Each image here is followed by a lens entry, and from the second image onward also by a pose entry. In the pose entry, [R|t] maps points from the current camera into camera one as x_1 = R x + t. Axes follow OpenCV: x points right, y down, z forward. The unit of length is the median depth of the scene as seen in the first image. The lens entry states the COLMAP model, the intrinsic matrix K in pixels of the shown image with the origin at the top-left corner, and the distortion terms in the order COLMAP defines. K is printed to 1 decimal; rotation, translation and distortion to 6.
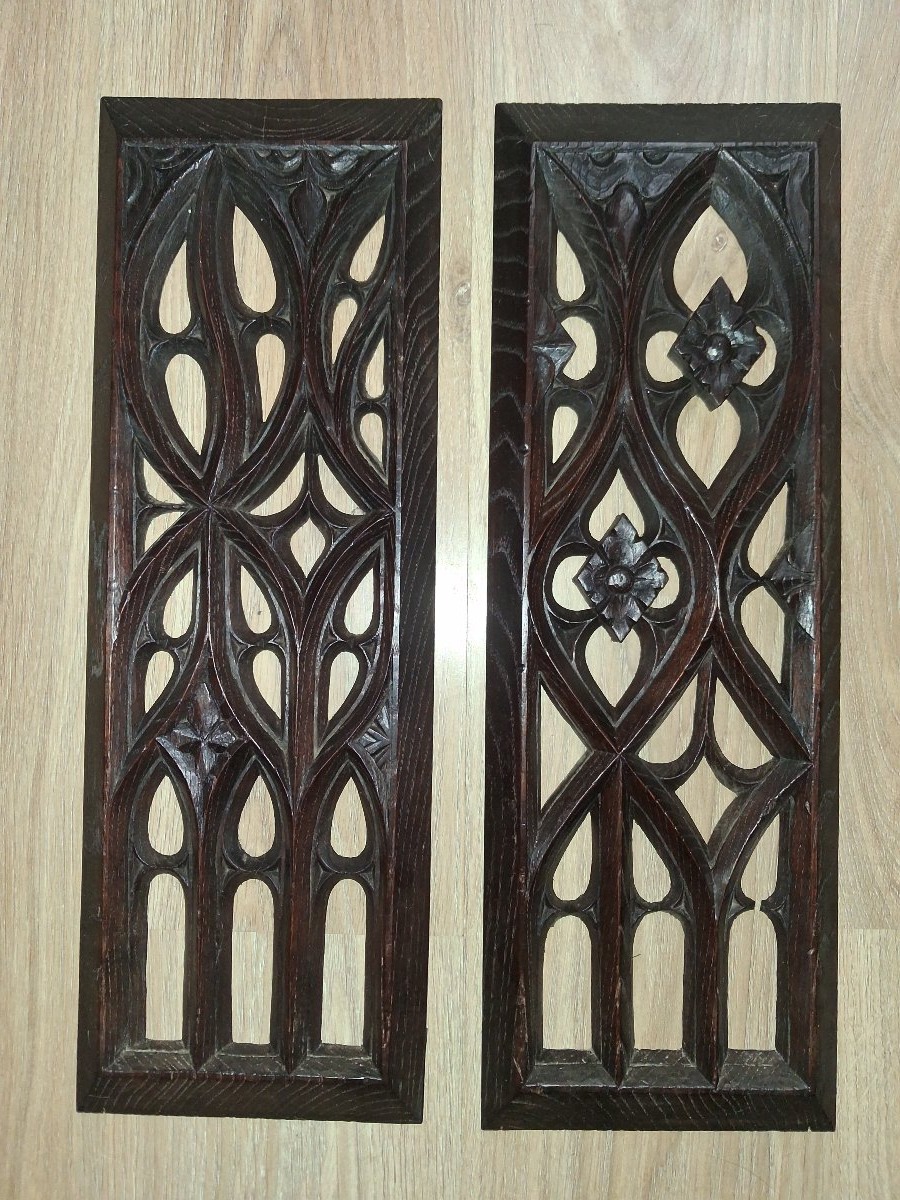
lens RADIAL K [[1007.3, 0, 451.4], [0, 1007.3, 600.7], [0, 0, 1]] dist [-0.003533, -0.006663]
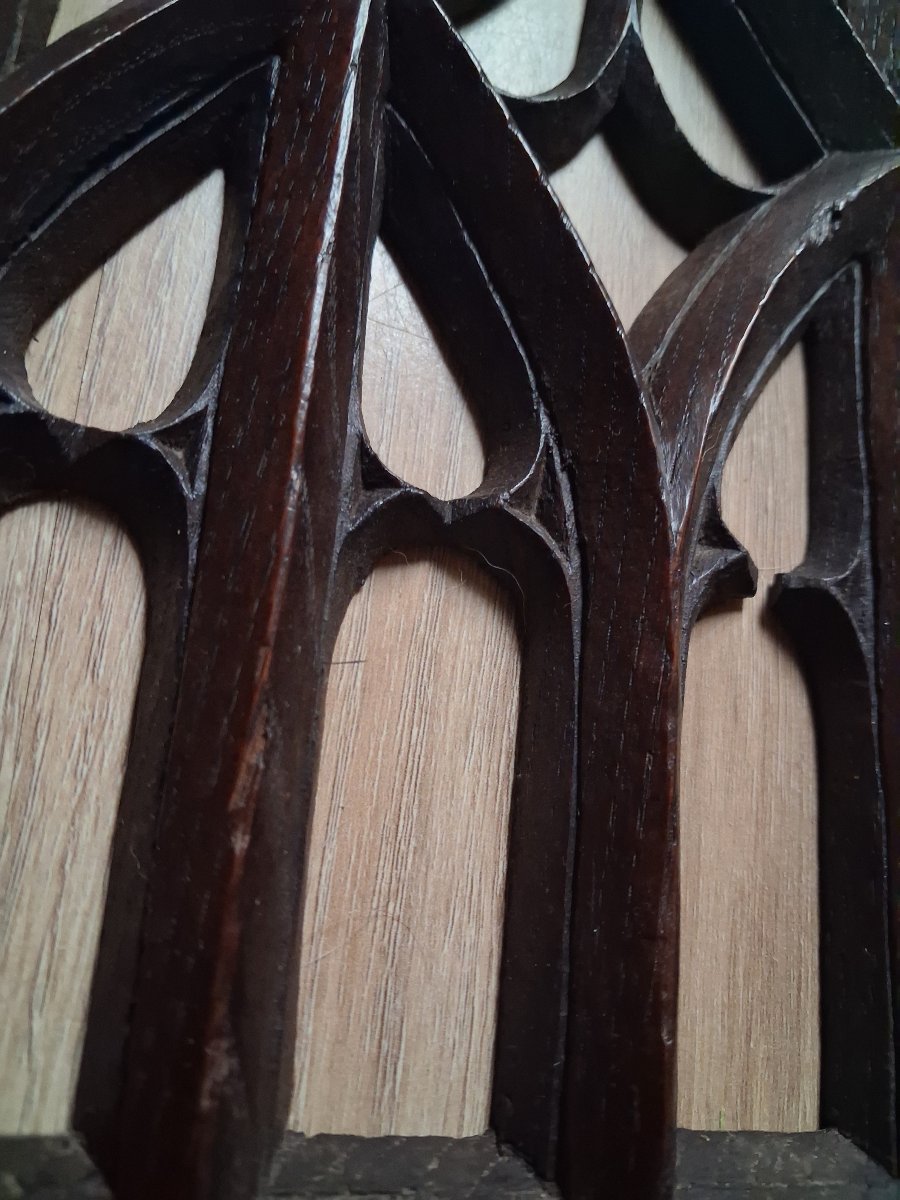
lens RADIAL K [[1007.3, 0, 451.4], [0, 1007.3, 600.7], [0, 0, 1]] dist [-0.003533, -0.006663]
pose [[0.935920, 0.163837, 0.311788, 0.131863], [-0.074415, 0.957222, -0.279620, 0.399140], [-0.344263, 0.238501, 0.908075, 0.776596]]
